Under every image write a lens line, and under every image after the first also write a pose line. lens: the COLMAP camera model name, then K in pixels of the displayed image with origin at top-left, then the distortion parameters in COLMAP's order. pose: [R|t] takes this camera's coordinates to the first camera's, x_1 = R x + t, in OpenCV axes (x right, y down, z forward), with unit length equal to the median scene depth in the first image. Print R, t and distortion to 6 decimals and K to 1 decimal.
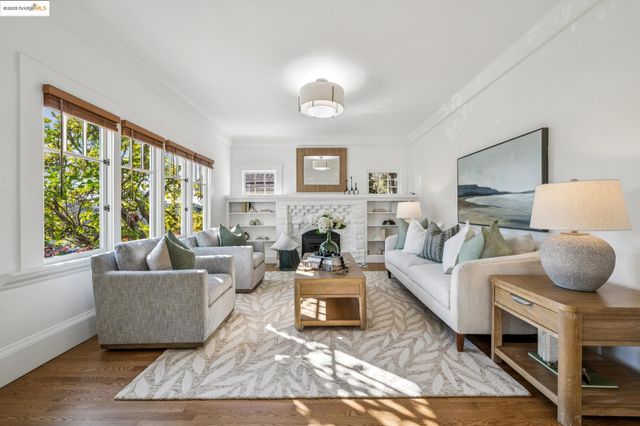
lens RADIAL K [[245.6, 0, 320.0], [0, 245.6, 213.0], [0, 0, 1]] dist [-0.008736, -0.000073]
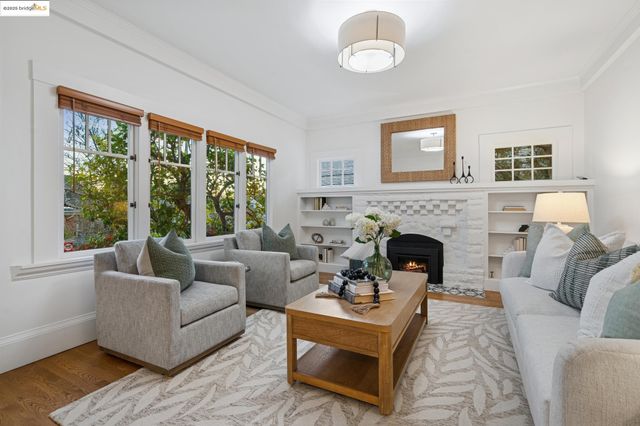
lens RADIAL K [[286.5, 0, 331.3], [0, 286.5, 210.7], [0, 0, 1]] dist [-0.001900, -0.000361]
pose [[0.889405, 0.008017, -0.457049, 0.283951], [-0.006897, 0.999968, 0.004119, -0.005509], [0.457067, -0.000511, 0.889432, 0.263368]]
